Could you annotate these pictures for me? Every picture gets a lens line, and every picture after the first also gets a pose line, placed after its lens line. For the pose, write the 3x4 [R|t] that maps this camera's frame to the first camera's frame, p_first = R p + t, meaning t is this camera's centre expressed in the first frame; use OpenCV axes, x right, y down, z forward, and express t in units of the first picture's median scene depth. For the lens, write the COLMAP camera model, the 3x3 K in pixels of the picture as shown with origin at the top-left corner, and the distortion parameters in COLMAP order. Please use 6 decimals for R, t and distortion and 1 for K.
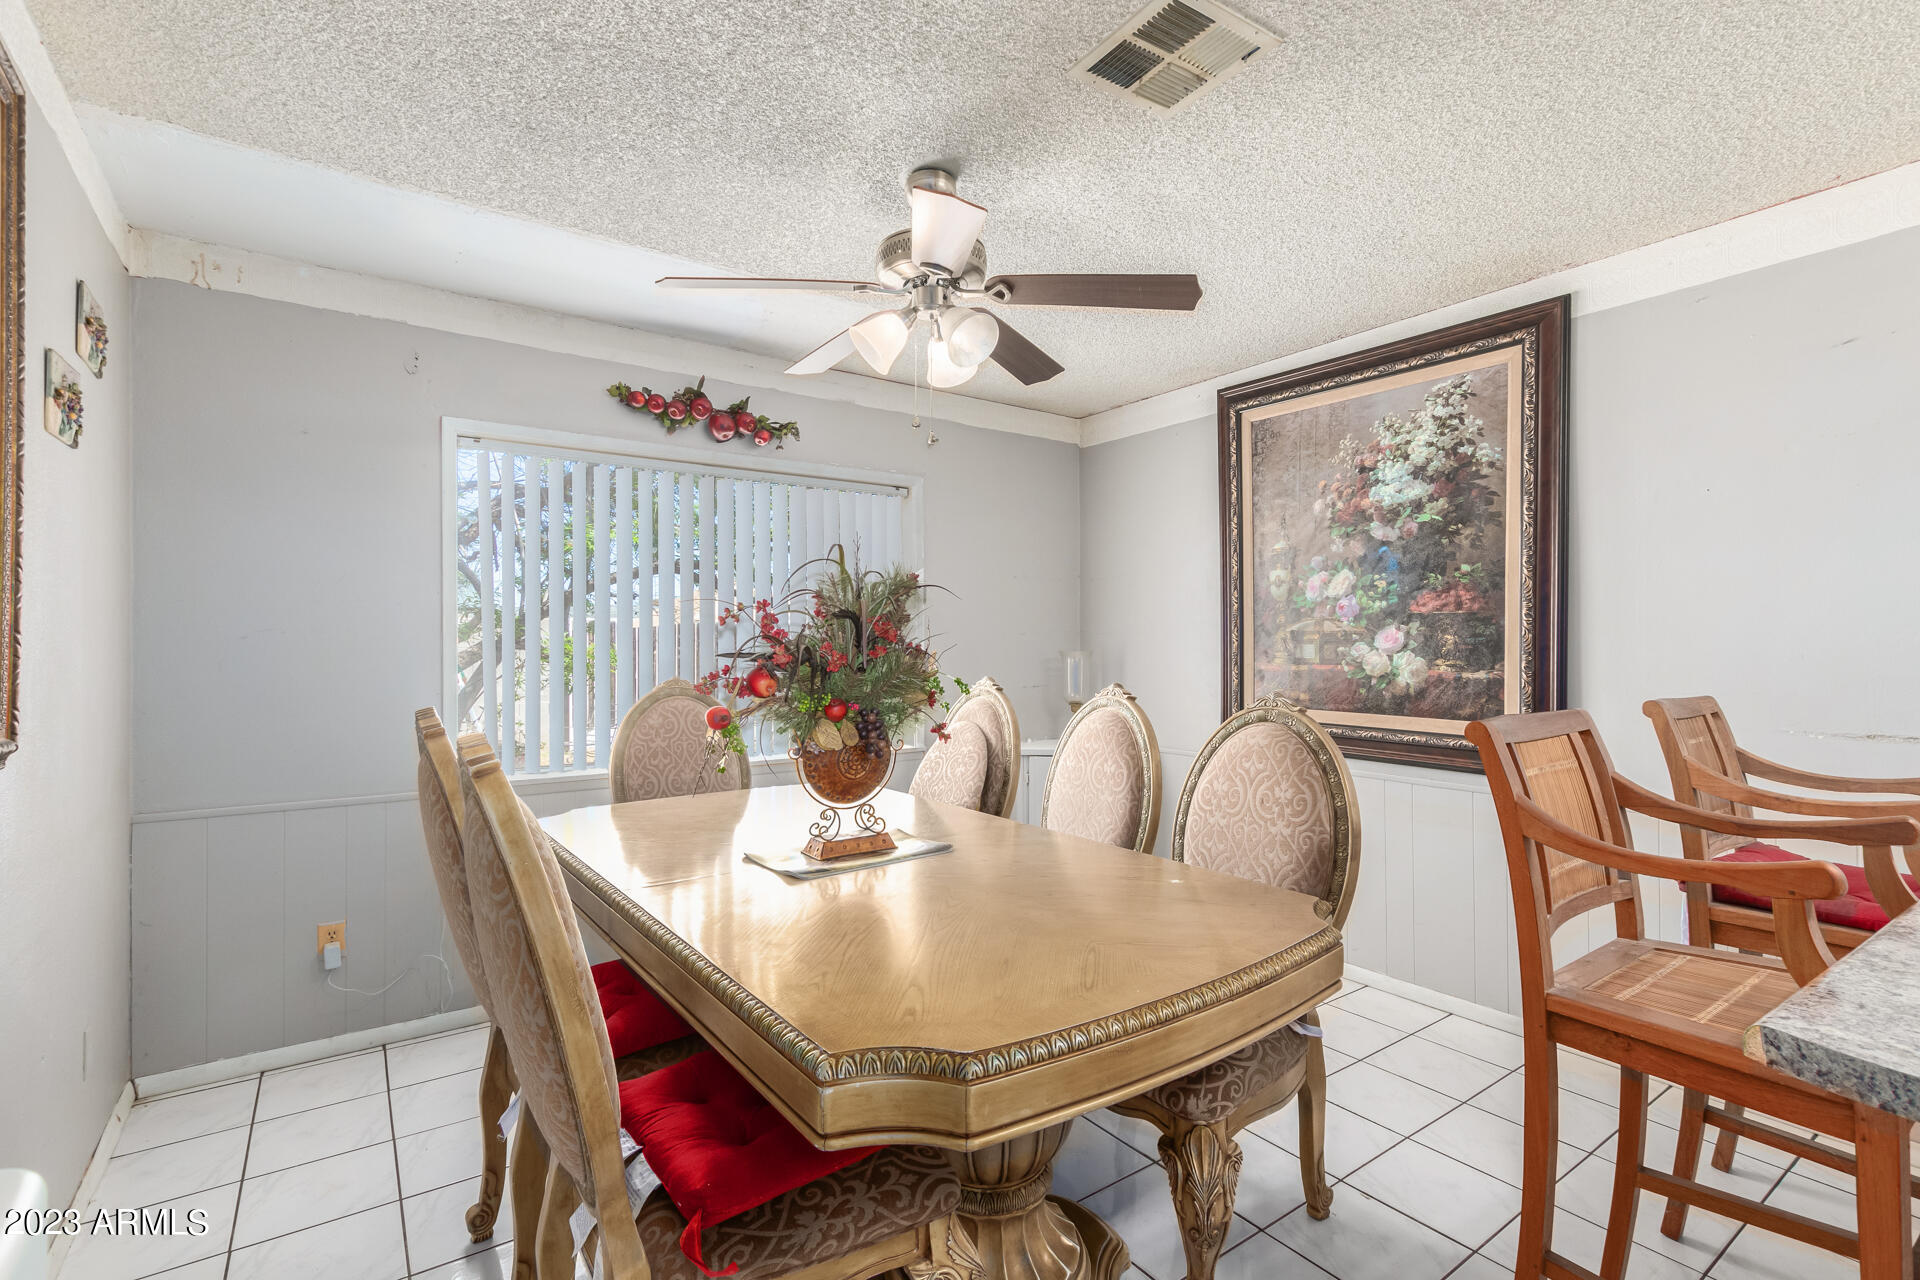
lens RADIAL K [[890.3, 0, 960.0], [0, 890.3, 640.0], [0, 0, 1]] dist [-0.000067, 0.003598]
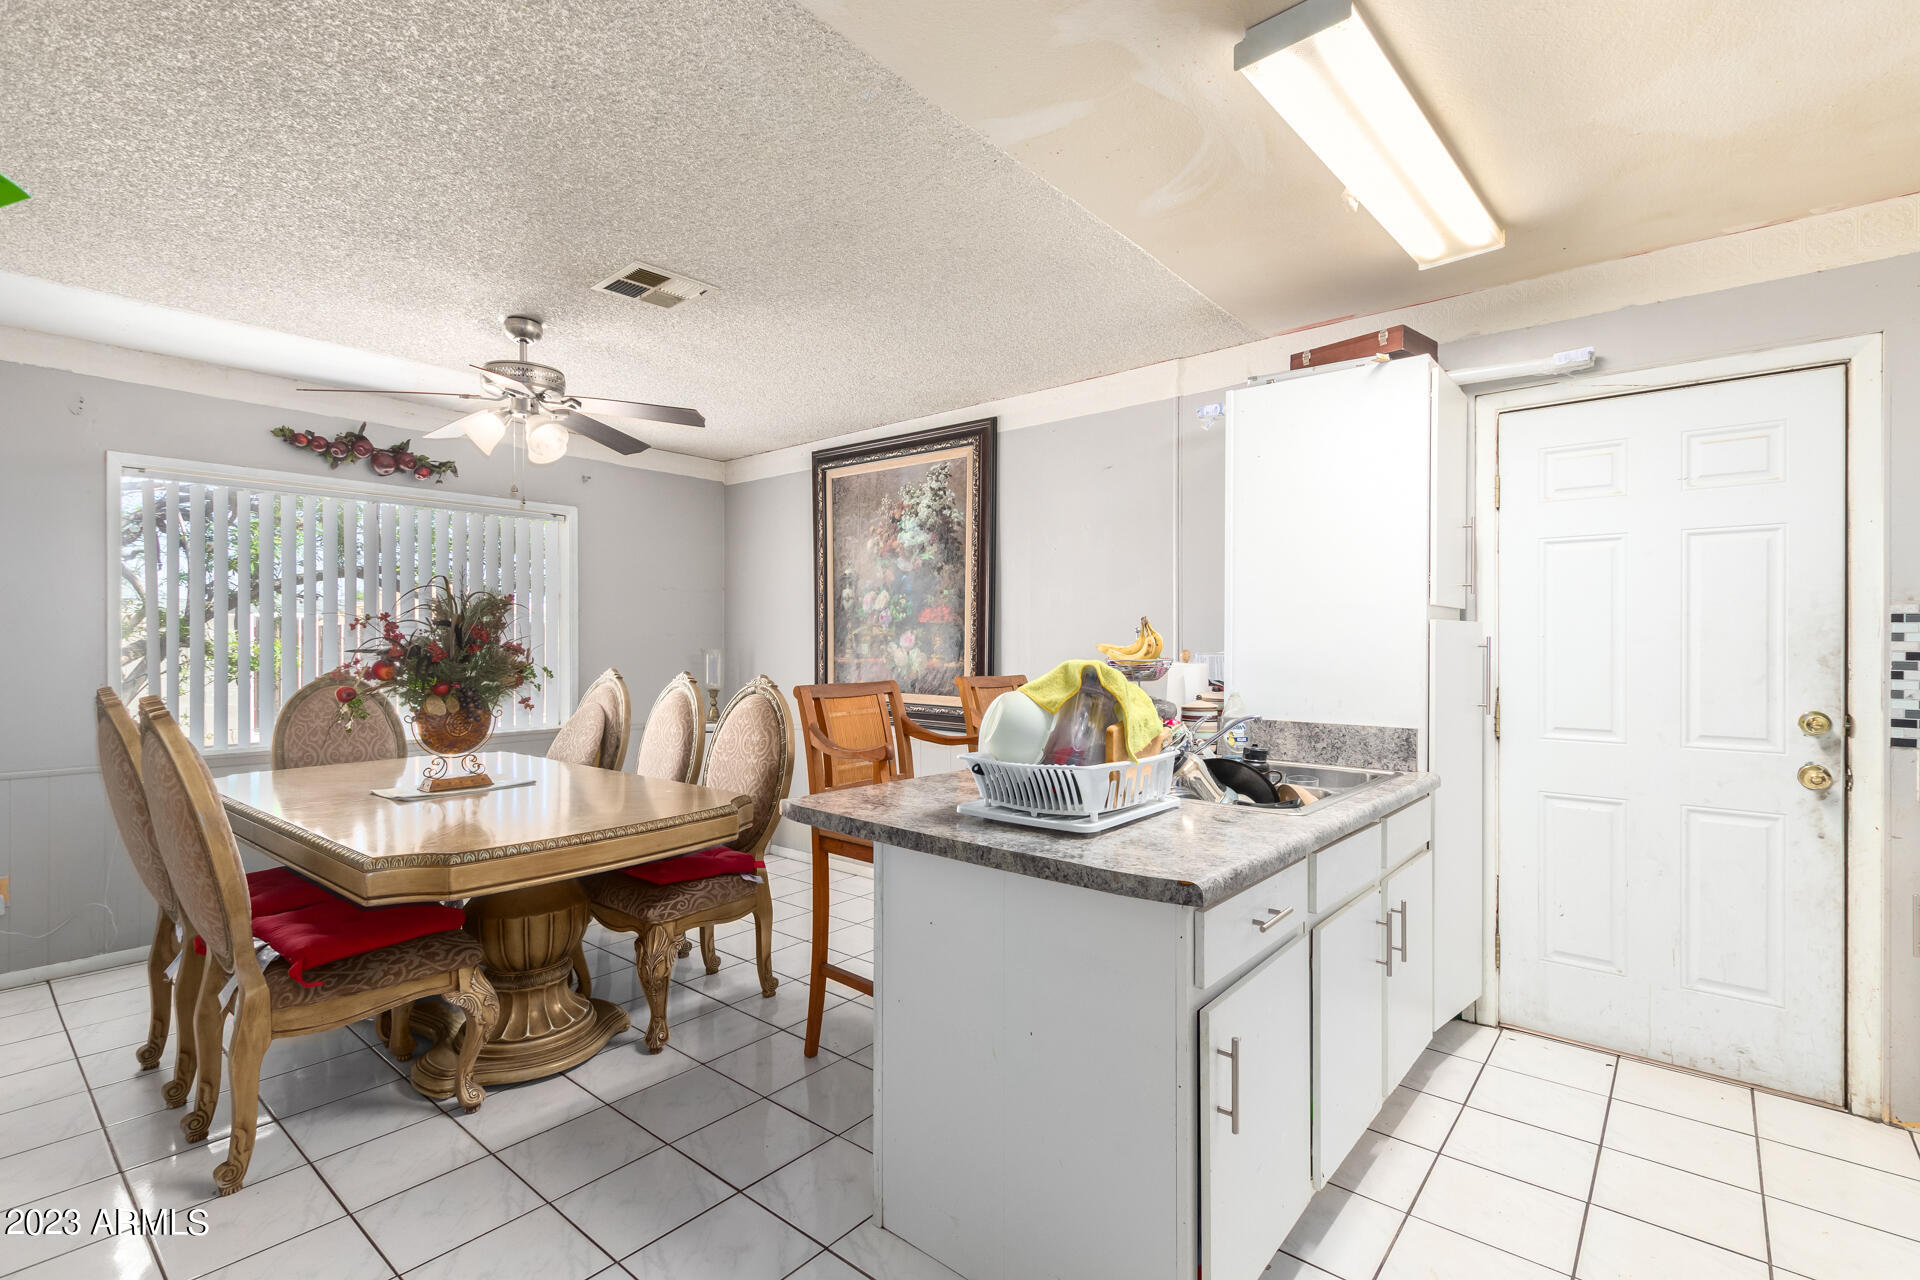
lens RADIAL K [[890.3, 0, 960.0], [0, 890.3, 640.0], [0, 0, 1]] dist [-0.000067, 0.003598]
pose [[0.967305, 0.003247, 0.253595, 0.234919], [-0.003893, 0.999990, 0.002046, -0.005474], [-0.253586, -0.002967, 0.967308, -0.473954]]
